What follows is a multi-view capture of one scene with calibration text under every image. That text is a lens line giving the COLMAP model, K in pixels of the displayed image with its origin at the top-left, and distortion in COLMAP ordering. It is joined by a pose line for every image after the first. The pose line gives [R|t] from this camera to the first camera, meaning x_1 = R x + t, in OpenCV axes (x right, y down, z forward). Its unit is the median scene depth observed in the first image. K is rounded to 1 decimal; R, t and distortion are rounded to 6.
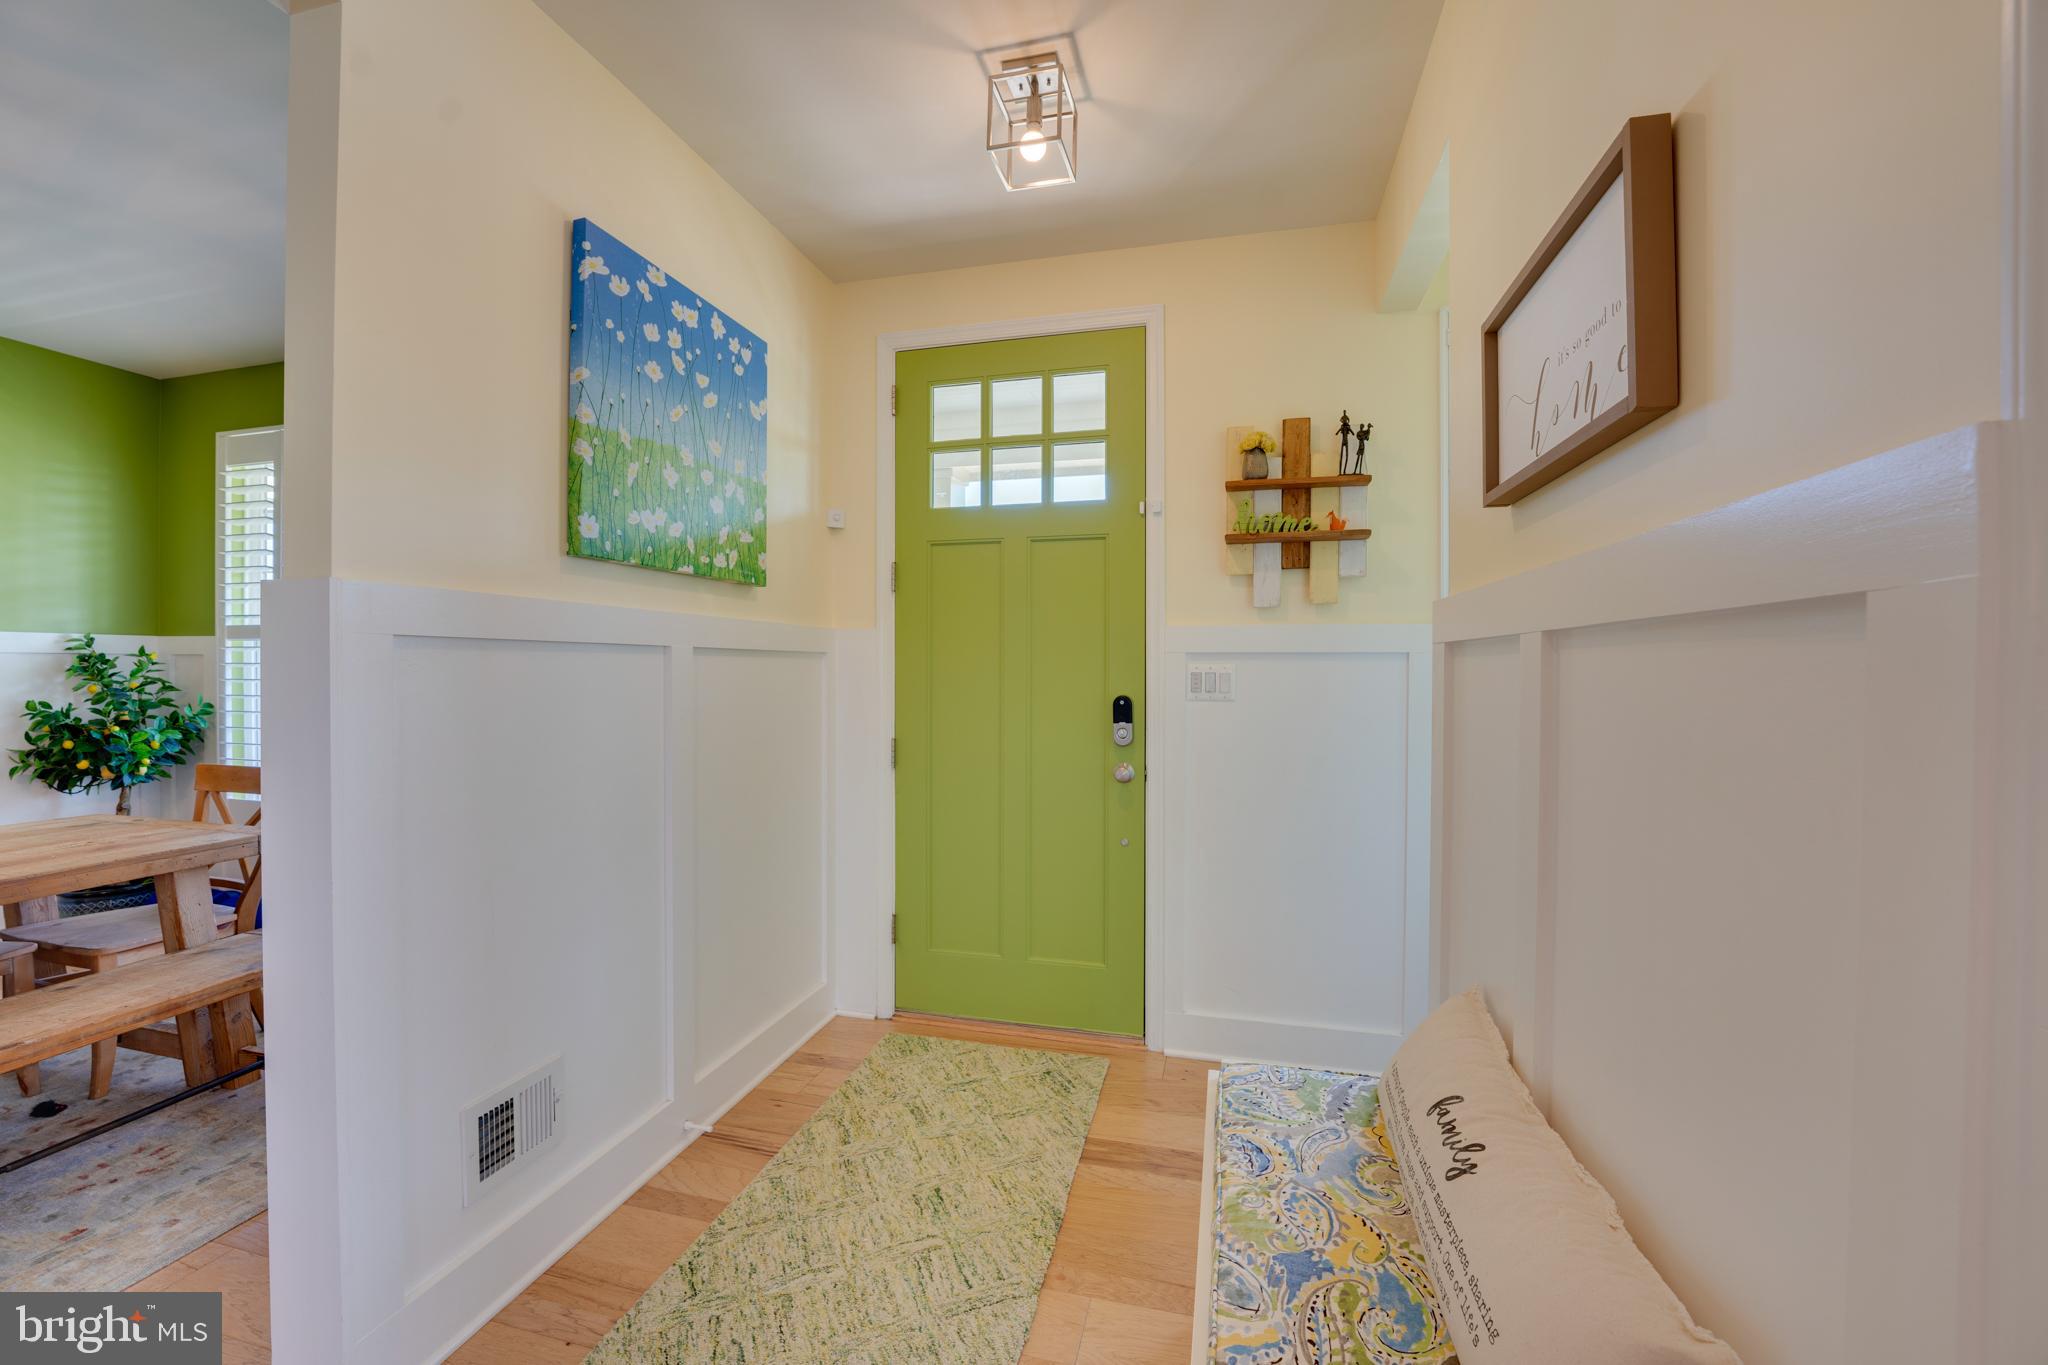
lens RADIAL K [[827.6, 0, 1024.4], [0, 827.6, 676.8], [0, 0, 1]] dist [-0.027325, 0.002618]
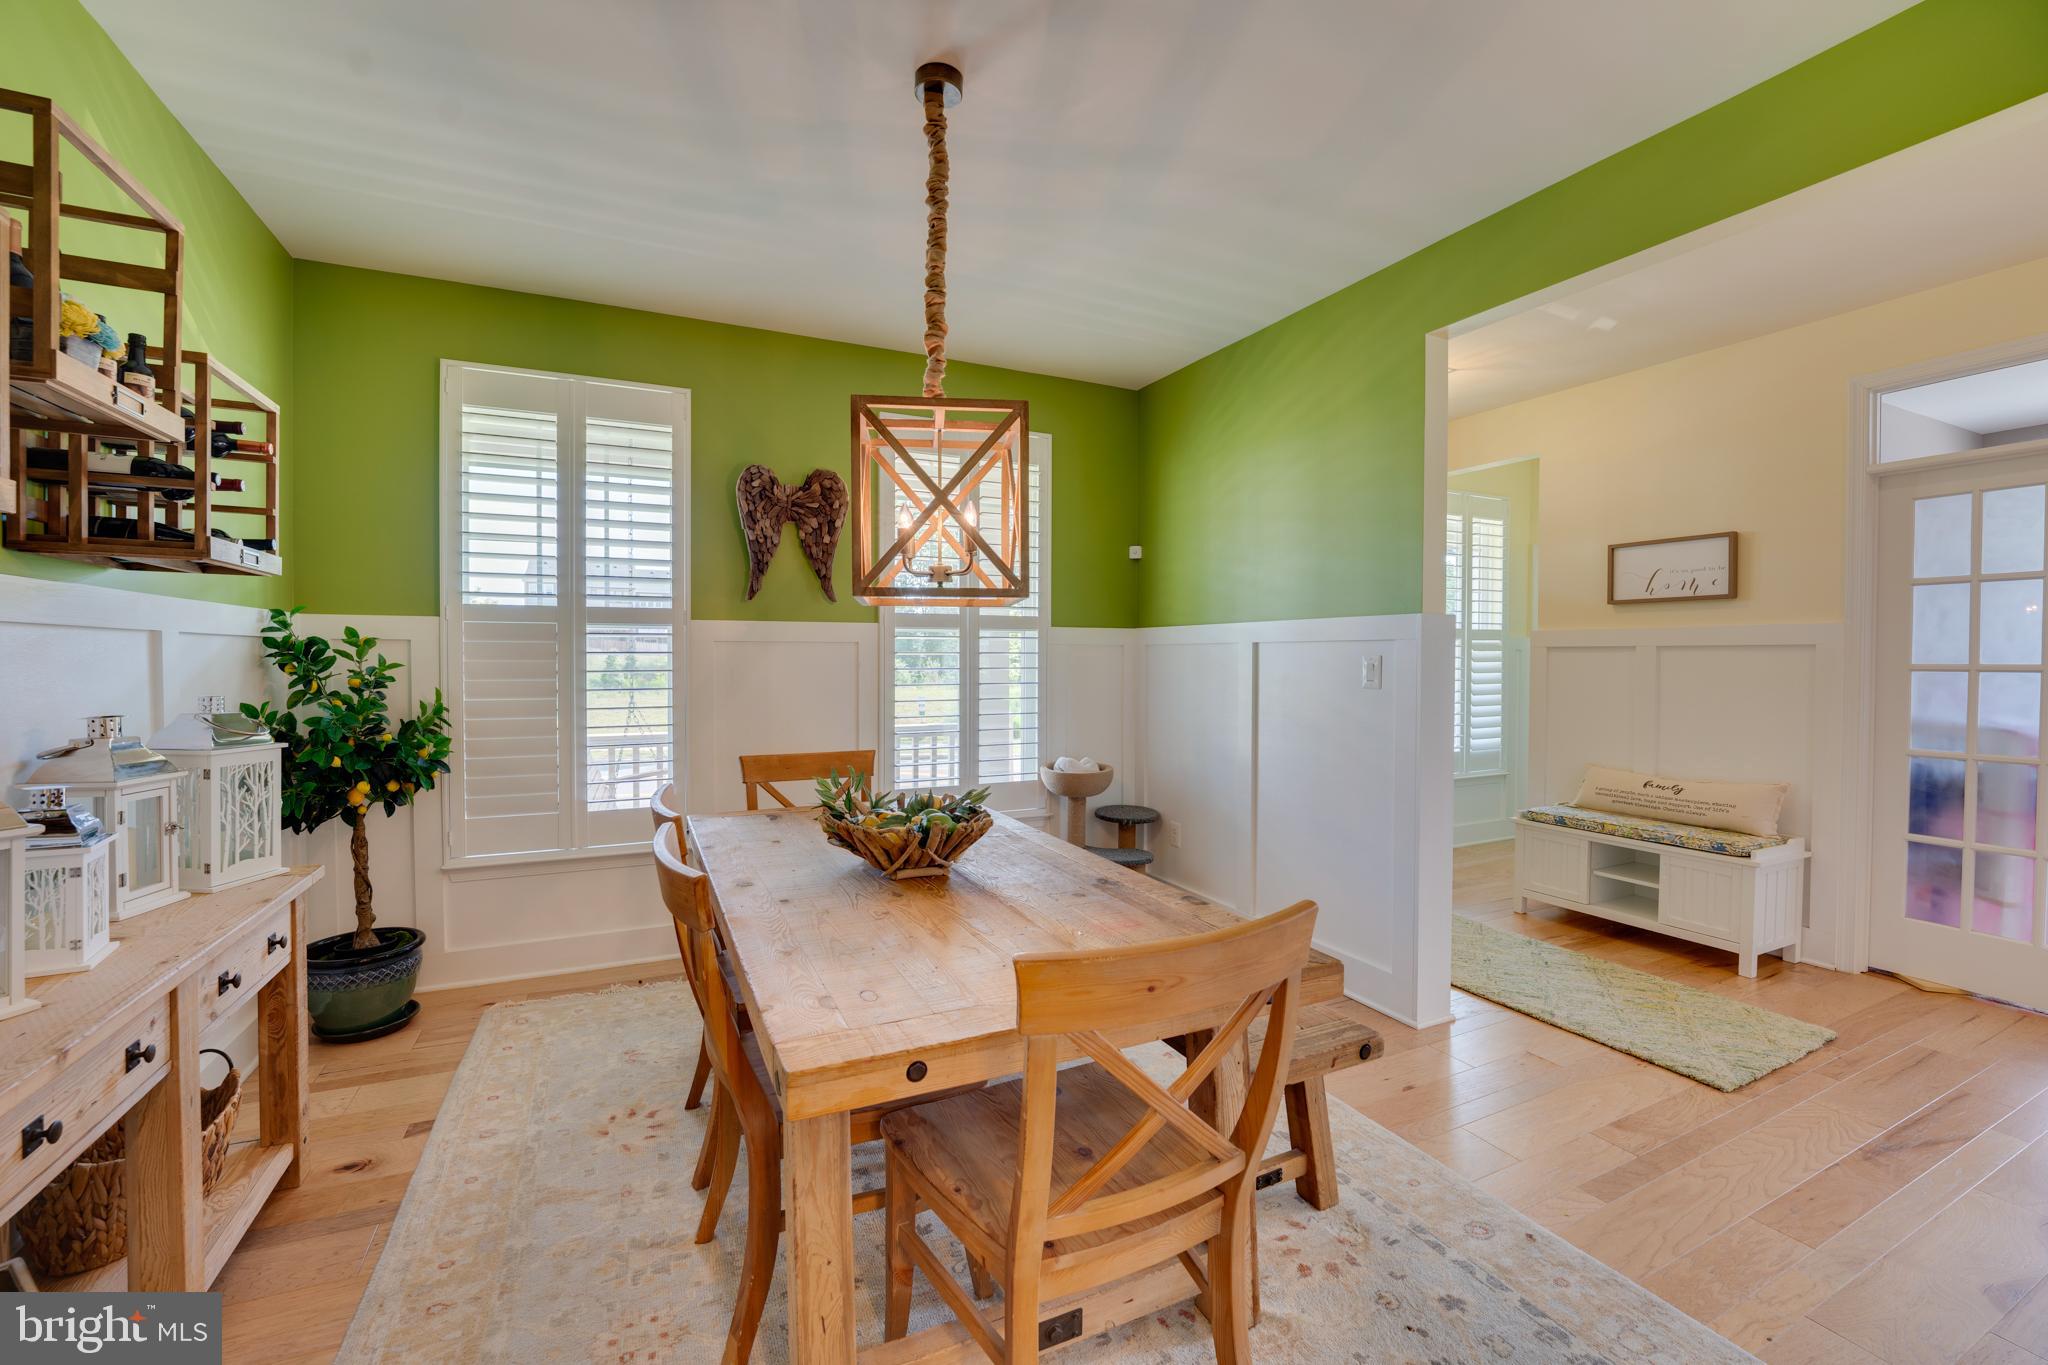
lens RADIAL K [[827.6, 0, 1024.0], [0, 827.6, 679.8], [0, 0, 1]] dist [-0.027325, 0.002618]
pose [[0.766140, -0.014976, 0.642500, -1.615782], [0.007991, 0.999873, 0.013777, 0.008075], [-0.642625, -0.005421, 0.766162, 0.030542]]
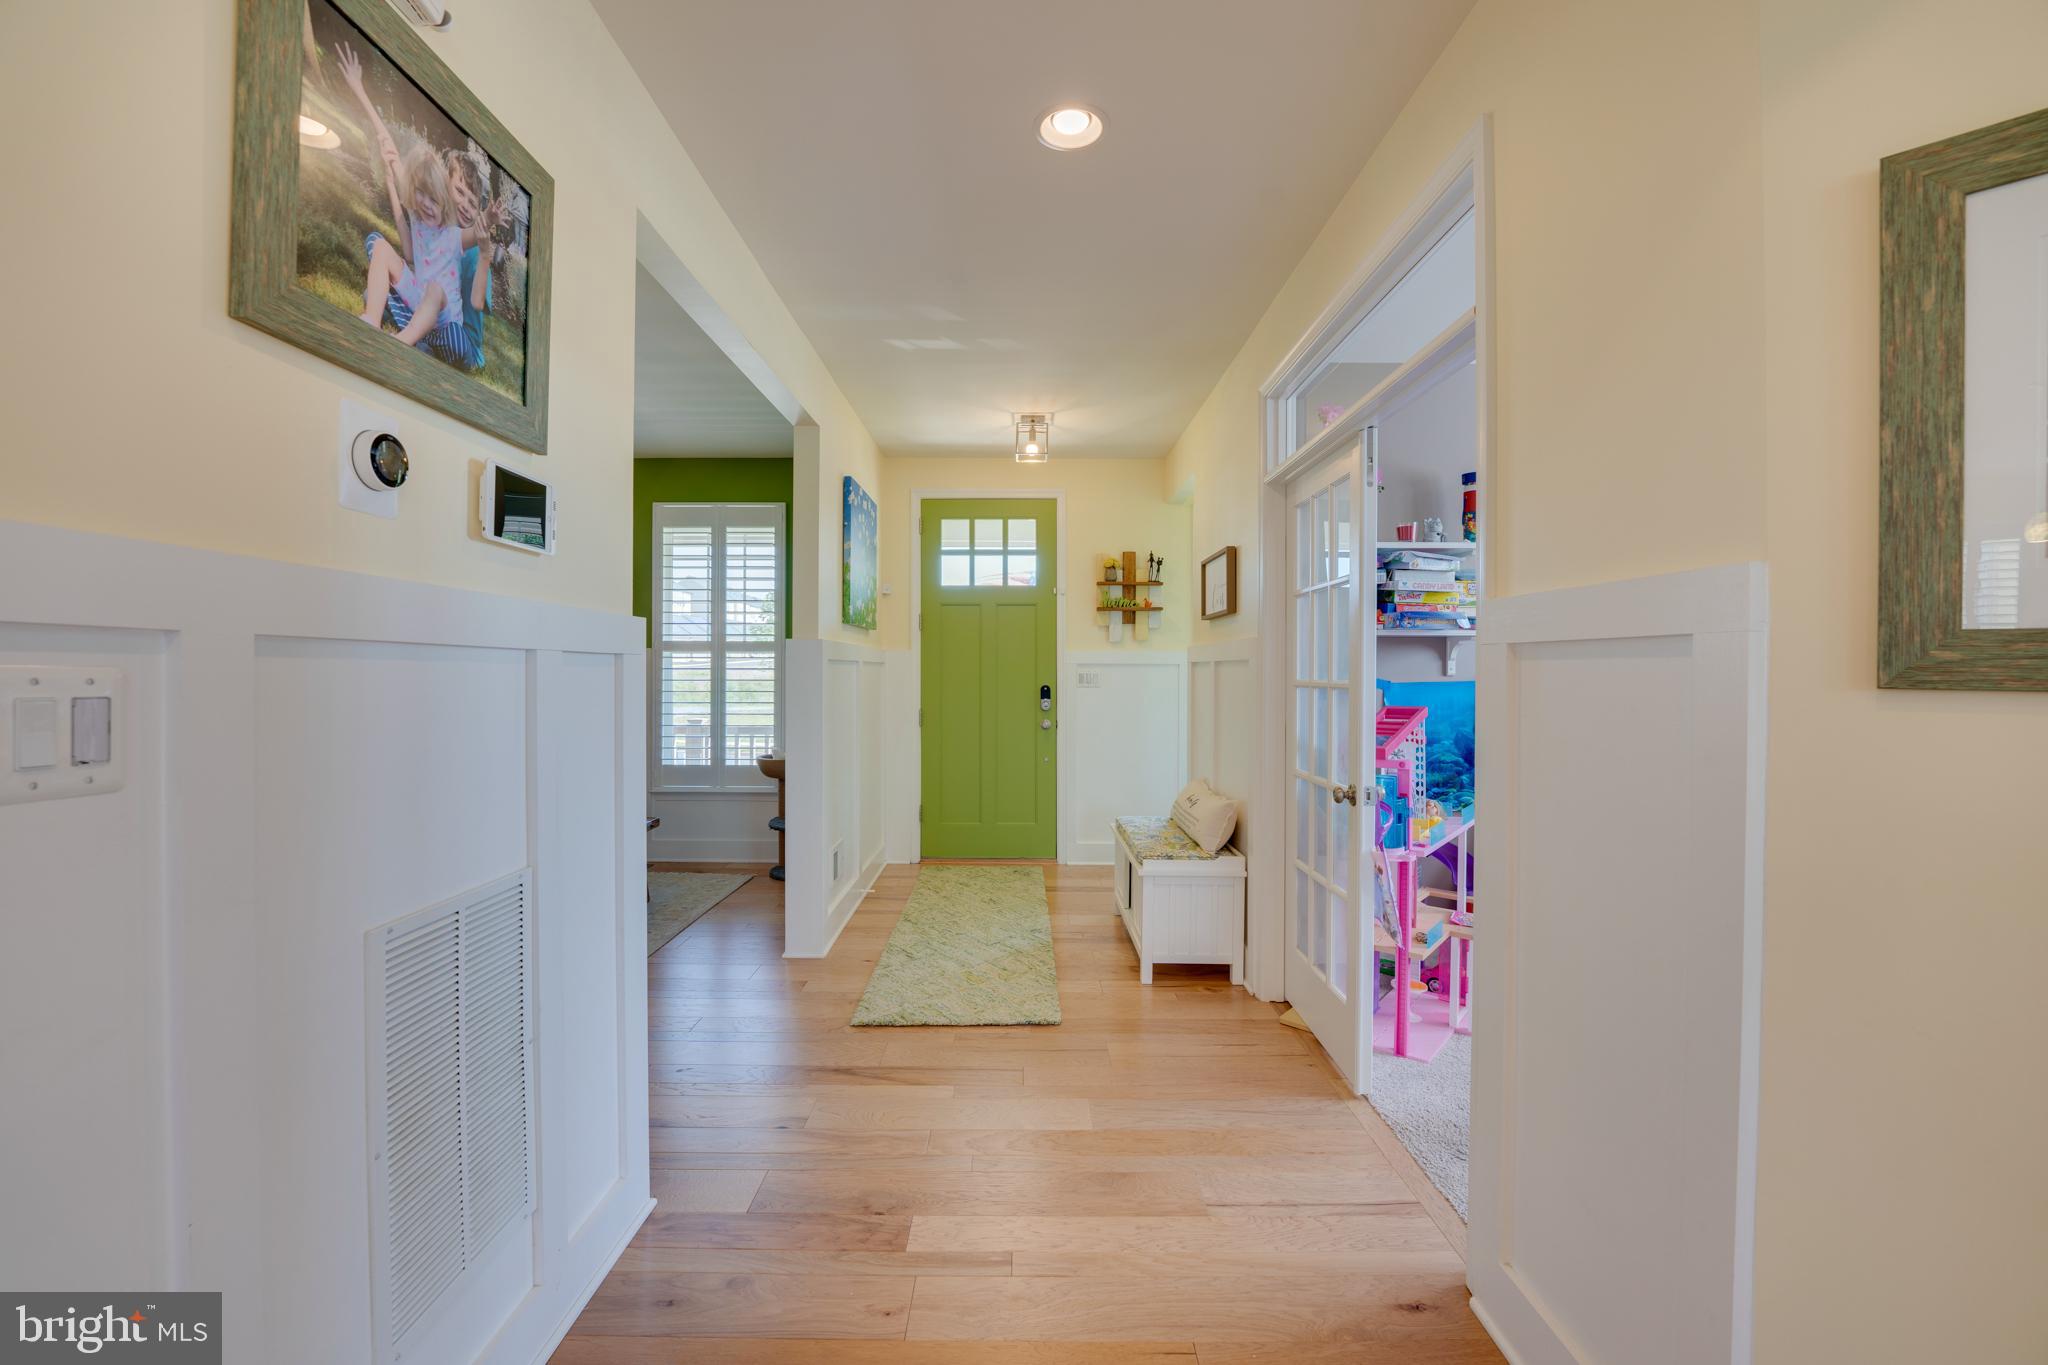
lens RADIAL K [[827.6, 0, 1027.6], [0, 827.6, 675.6], [0, 0, 1]] dist [-0.027325, 0.002618]
pose [[0.967434, -0.002110, 0.253115, -0.458364], [0.003007, 0.999990, -0.003156, 0.006254], [-0.253106, 0.003814, 0.967431, -0.980174]]
